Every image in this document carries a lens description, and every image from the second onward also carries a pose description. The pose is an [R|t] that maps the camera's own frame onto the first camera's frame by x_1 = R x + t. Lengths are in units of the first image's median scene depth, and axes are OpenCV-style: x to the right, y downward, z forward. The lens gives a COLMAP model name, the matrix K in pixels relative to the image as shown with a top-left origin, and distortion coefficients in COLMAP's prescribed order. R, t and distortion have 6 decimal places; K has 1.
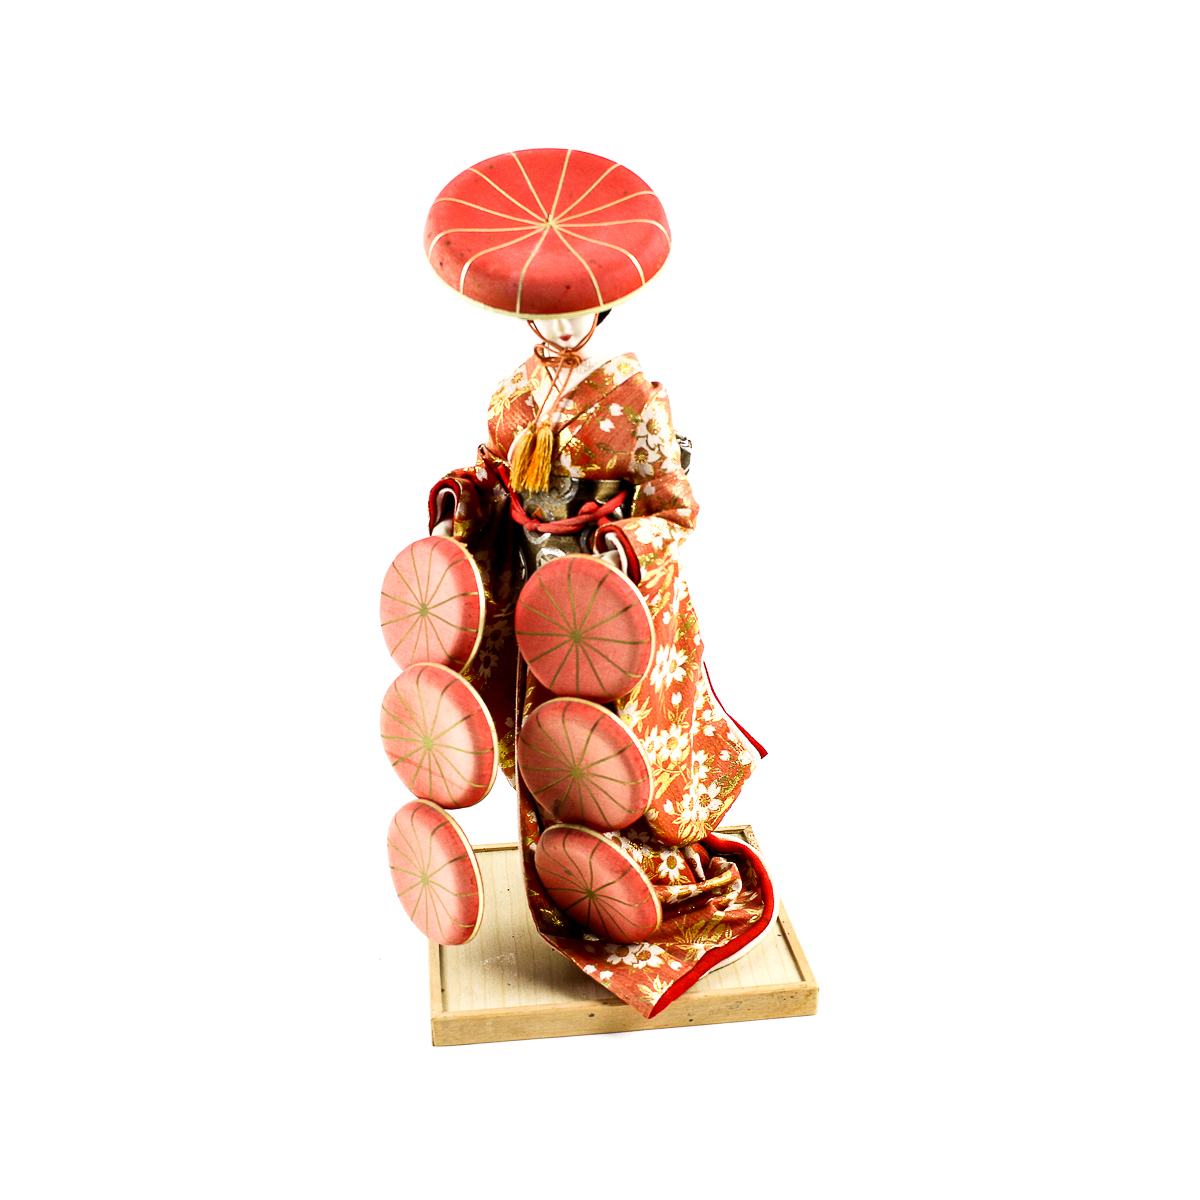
lens RADIAL K [[1720.1, 0, 606.7], [0, 1720.1, 604.7], [0, 0, 1]] dist [-0.109285, 0.000000]
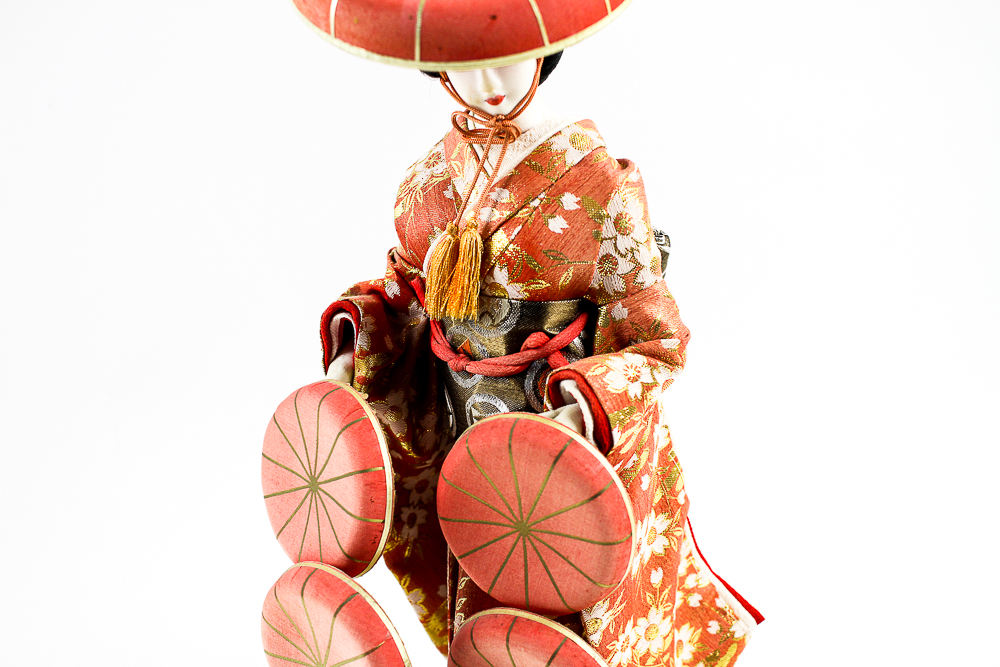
lens RADIAL K [[1151.9, 0, 502.9], [0, 1151.9, 342.8], [0, 0, 1]] dist [-0.110117, 0.000000]
pose [[0.998900, -0.027542, -0.037939, -0.005847], [0.028775, 0.999063, 0.032329, -0.071391], [0.037013, -0.033386, 0.998757, 0.524664]]
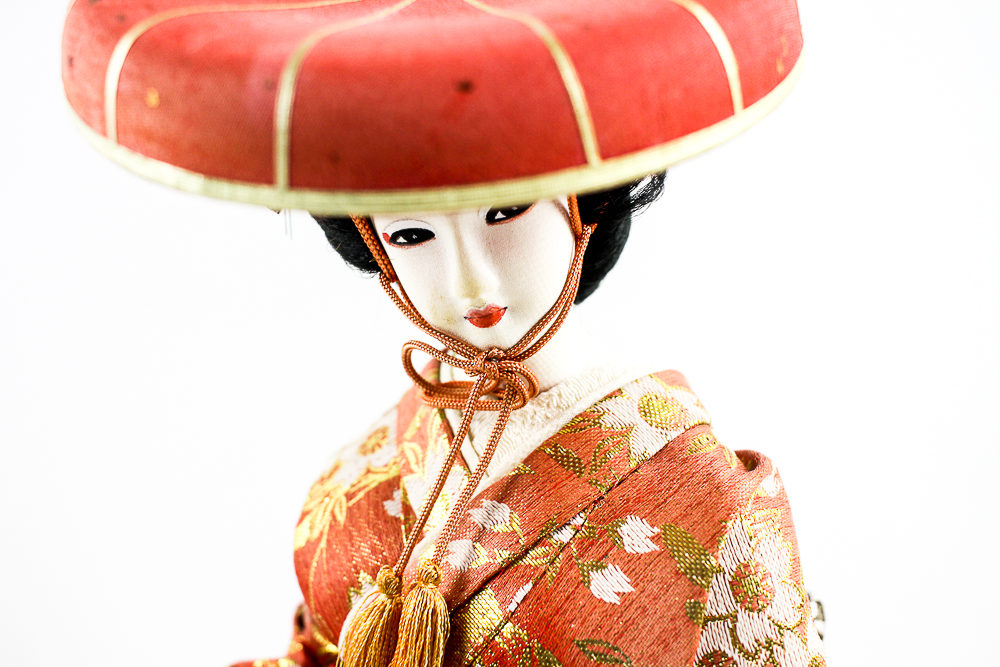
lens RADIAL K [[1151.9, 0, 496.4], [0, 1151.9, 330.6], [0, 0, 1]] dist [-0.110117, 0.000000]
pose [[0.996435, -0.004908, -0.084218, -0.003000], [-0.015280, 0.971294, -0.237391, -0.098523], [0.082965, 0.237832, 0.967757, 0.771652]]
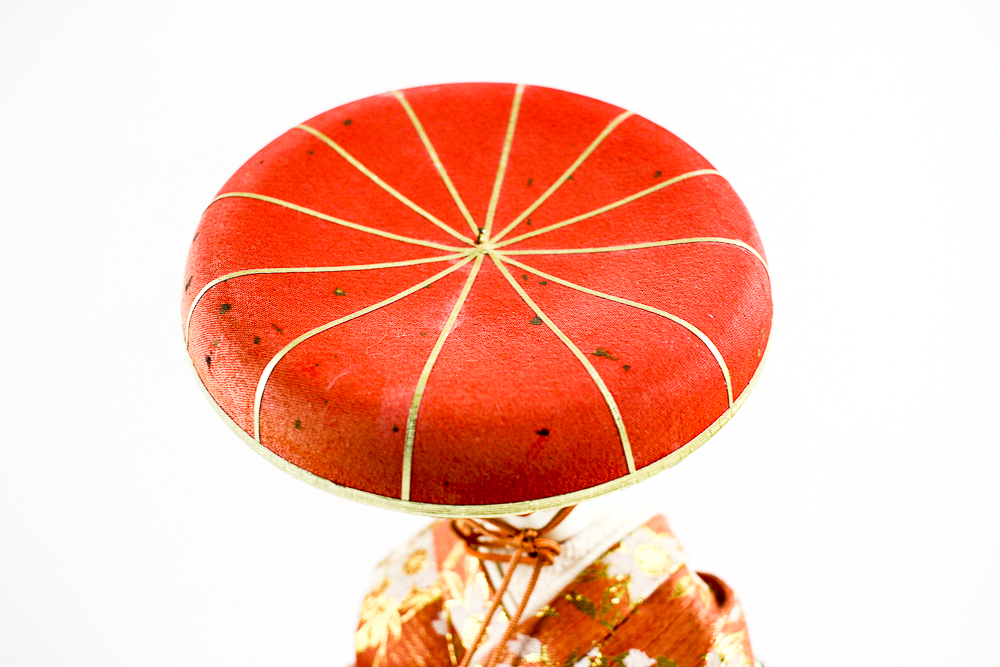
lens RADIAL K [[1151.9, 0, 494.5], [0, 1151.9, 332.1], [0, 0, 1]] dist [-0.110117, 0.000000]
pose [[0.999861, -0.016645, 0.000883, -0.030161], [0.016639, 0.993560, -0.112078, -0.164945], [0.000988, 0.112077, 0.993699, 0.697424]]
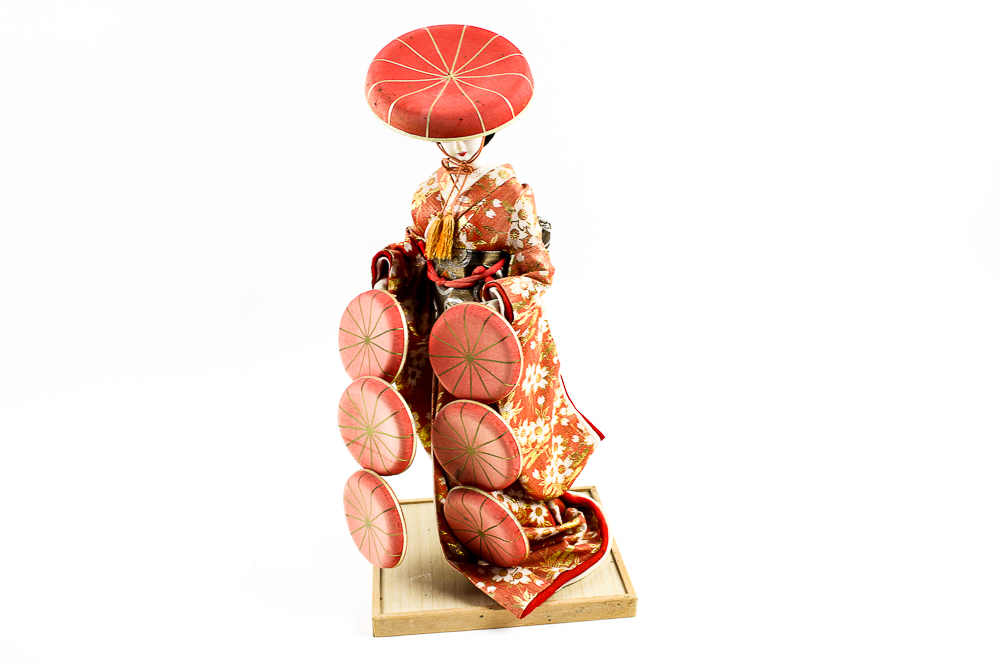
lens RADIAL K [[1151.9, 0, 504.9], [0, 1151.9, 336.2], [0, 0, 1]] dist [-0.110117, 0.000000]
pose [[0.999804, -0.001319, -0.019732, 0.031012], [0.001394, 0.999992, 0.003771, -0.003809], [0.019727, -0.003798, 0.999798, 0.020107]]
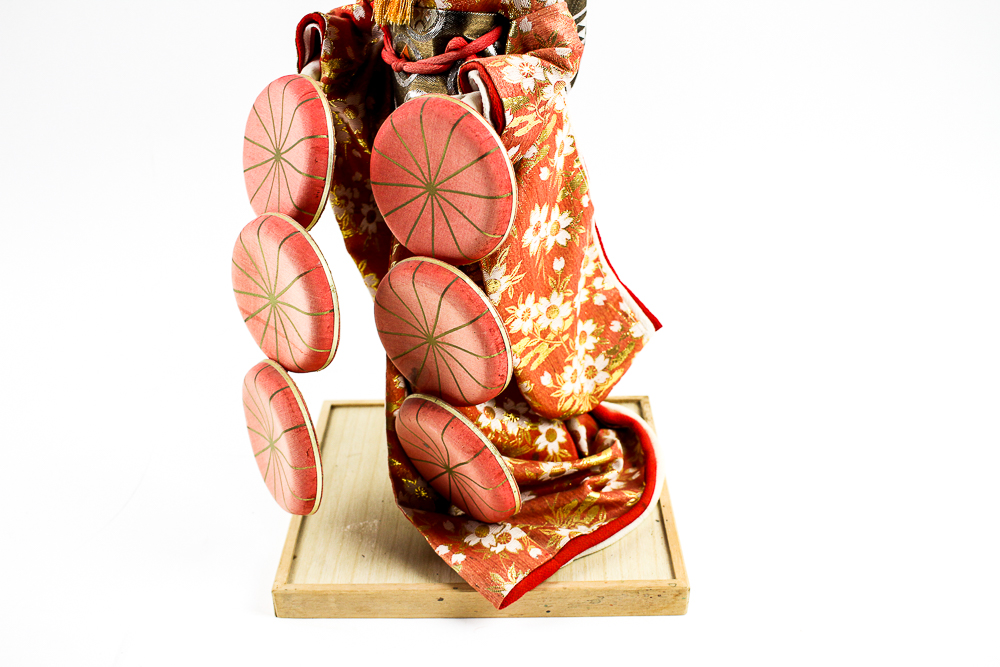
lens RADIAL K [[1151.9, 0, 500.6], [0, 1151.9, 342.8], [0, 0, 1]] dist [-0.110117, 0.000000]
pose [[0.991609, 0.054348, -0.117293, 0.089758], [-0.038921, 0.990747, 0.130021, 0.018604], [0.123275, -0.124365, 0.984549, 0.406413]]
